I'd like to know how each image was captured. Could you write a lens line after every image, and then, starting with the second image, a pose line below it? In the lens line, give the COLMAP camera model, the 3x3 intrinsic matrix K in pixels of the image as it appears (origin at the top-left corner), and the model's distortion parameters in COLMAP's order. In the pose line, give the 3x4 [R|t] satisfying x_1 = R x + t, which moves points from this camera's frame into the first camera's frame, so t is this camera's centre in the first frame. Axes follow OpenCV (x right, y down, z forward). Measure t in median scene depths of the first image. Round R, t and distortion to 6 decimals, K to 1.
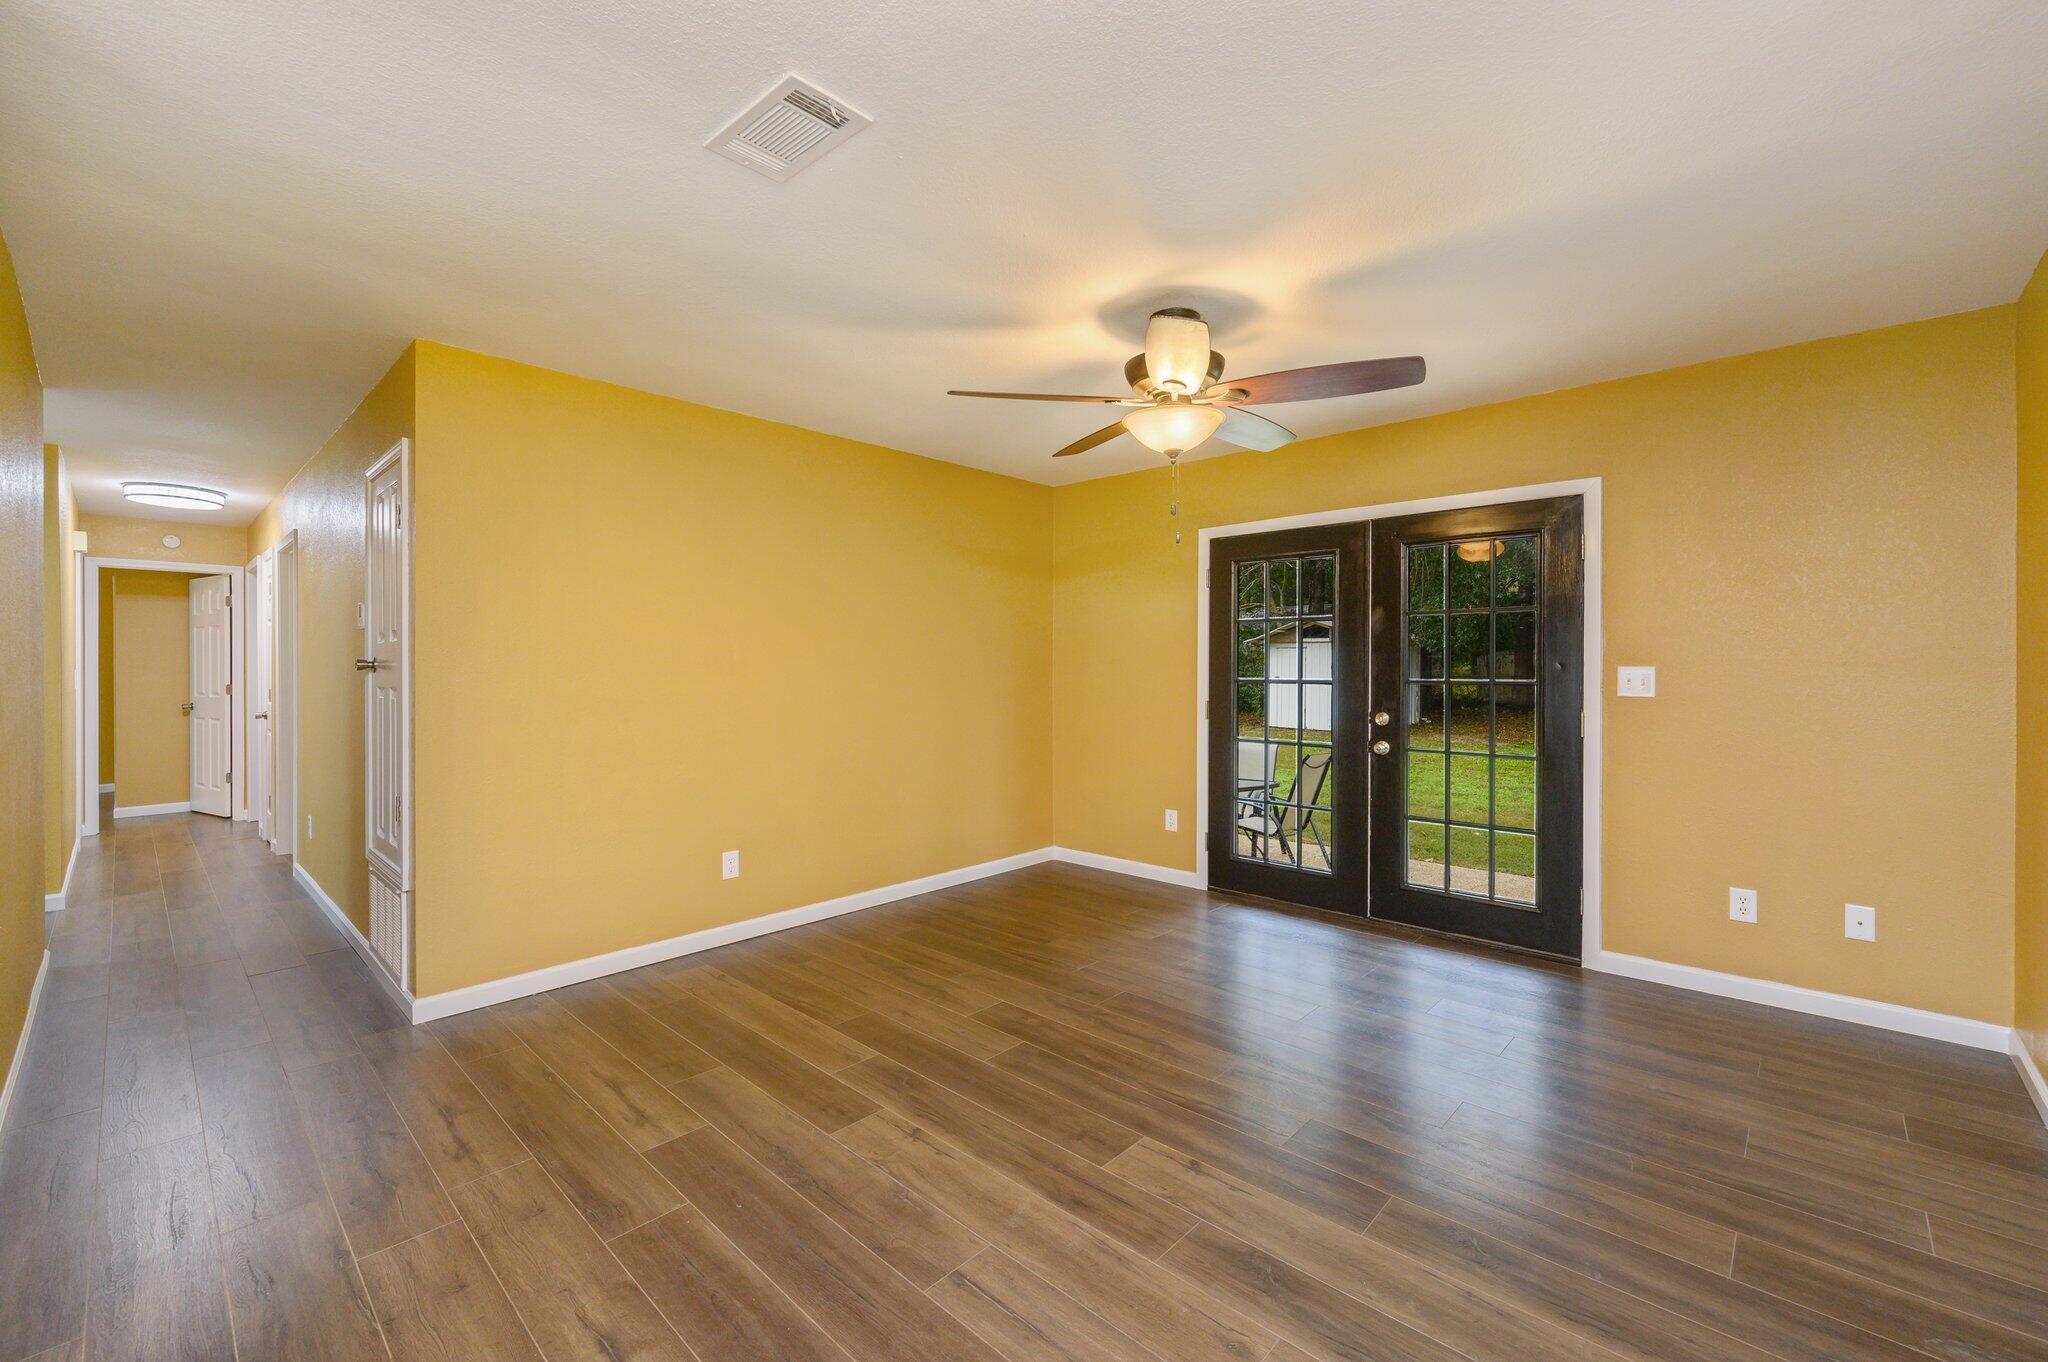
lens RADIAL K [[841.8, 0, 1015.3], [0, 841.8, 677.6], [0, 0, 1]] dist [0.003673, 0.000316]
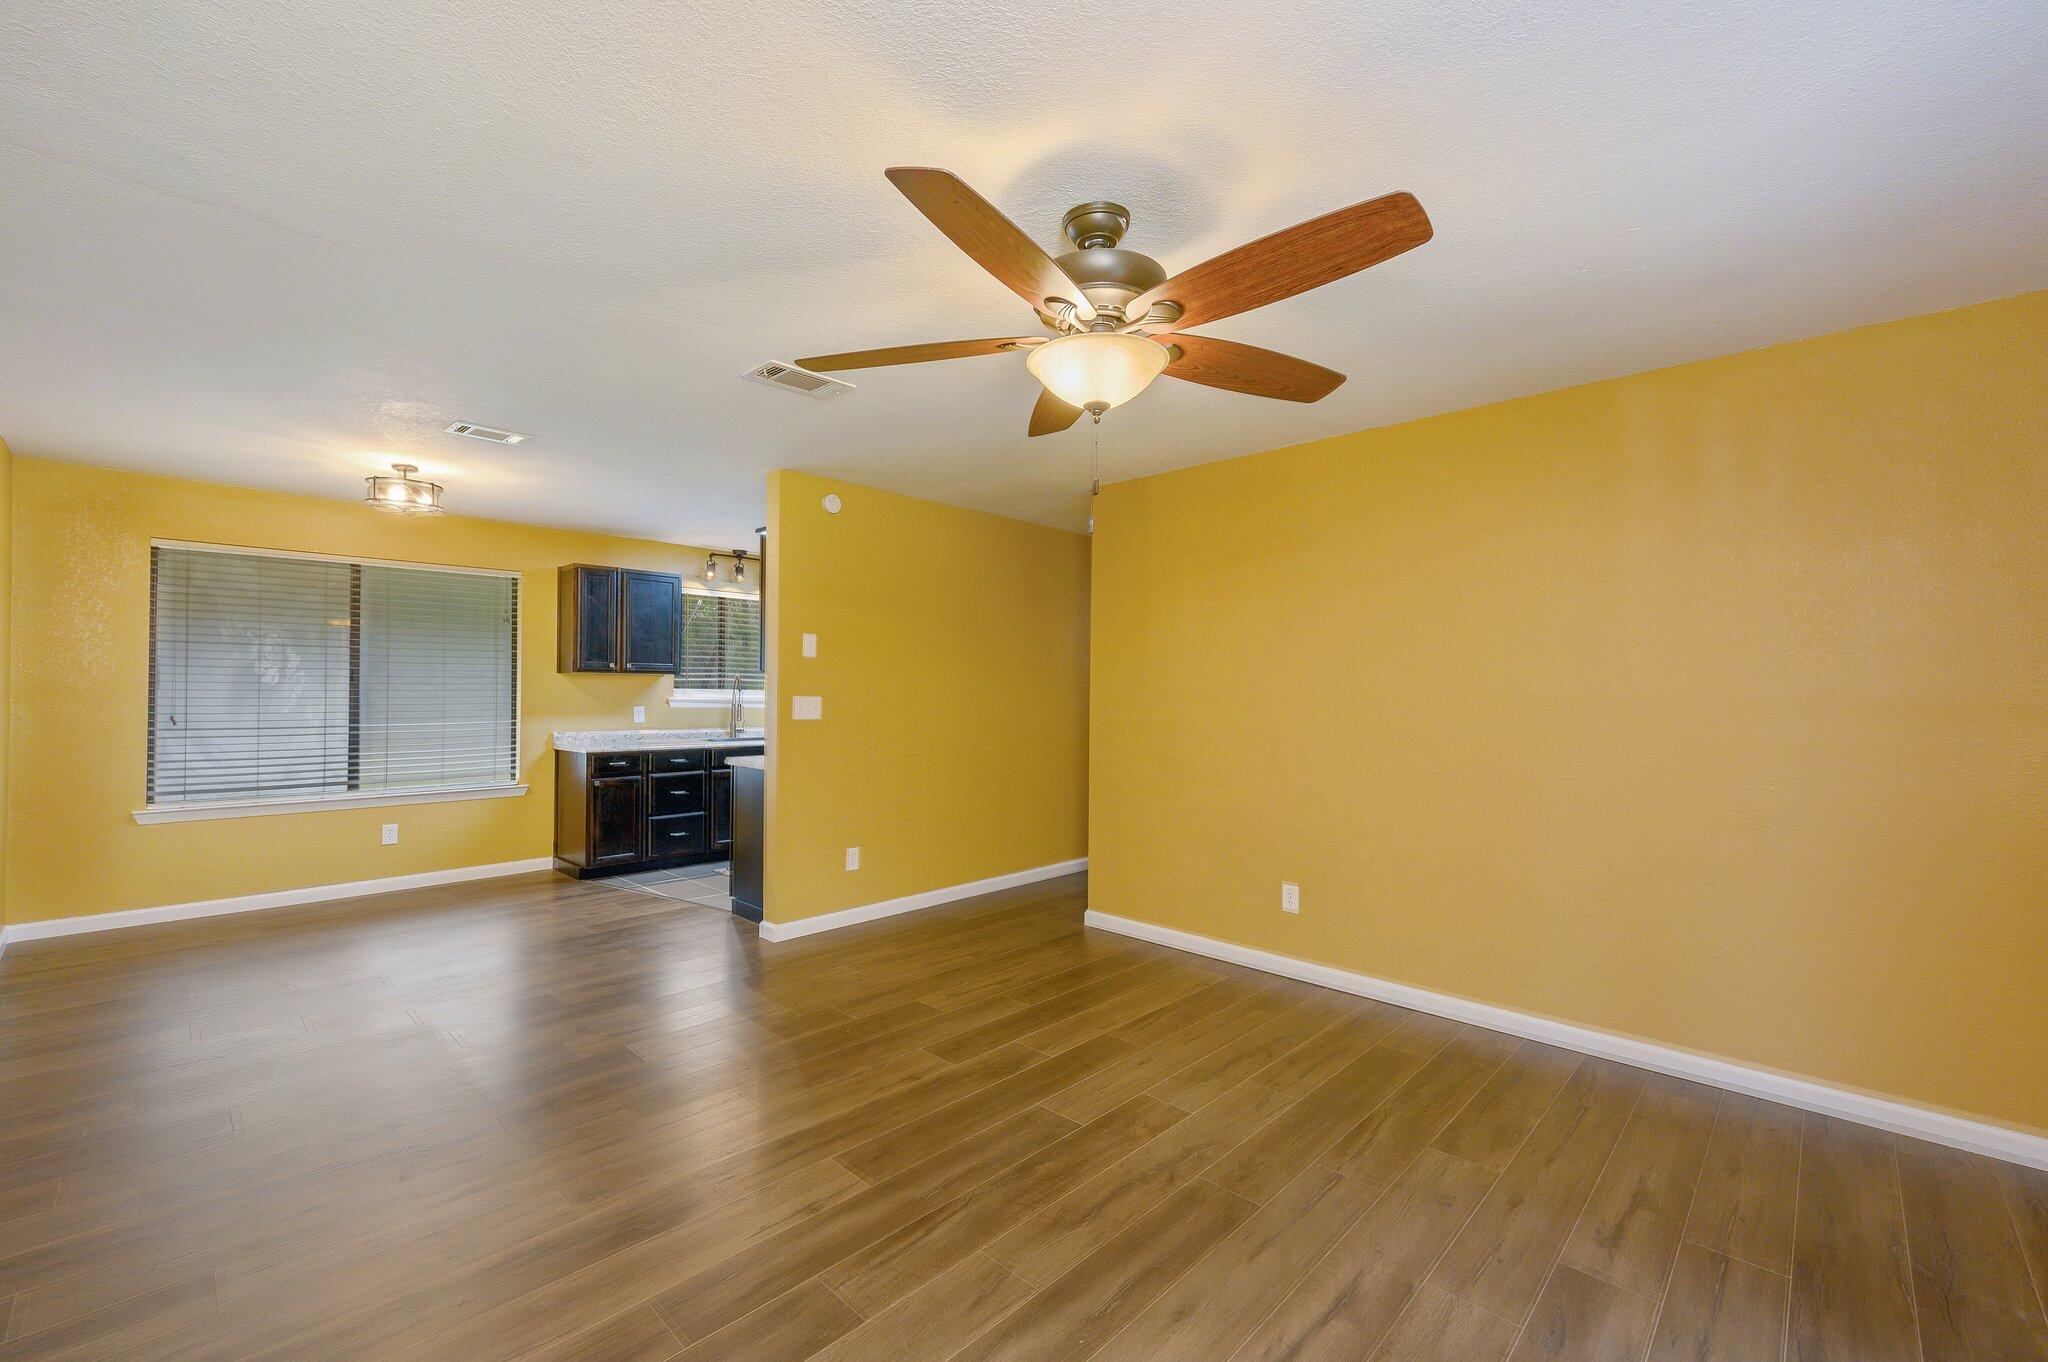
lens RADIAL K [[841.8, 0, 1026.1], [0, 841.8, 672.7], [0, 0, 1]] dist [0.003673, 0.000316]
pose [[-0.009116, -0.020348, -0.999751, 0.877276], [-0.019530, 0.999606, -0.020167, -0.024650], [0.999768, 0.019341, -0.009509, 0.906227]]
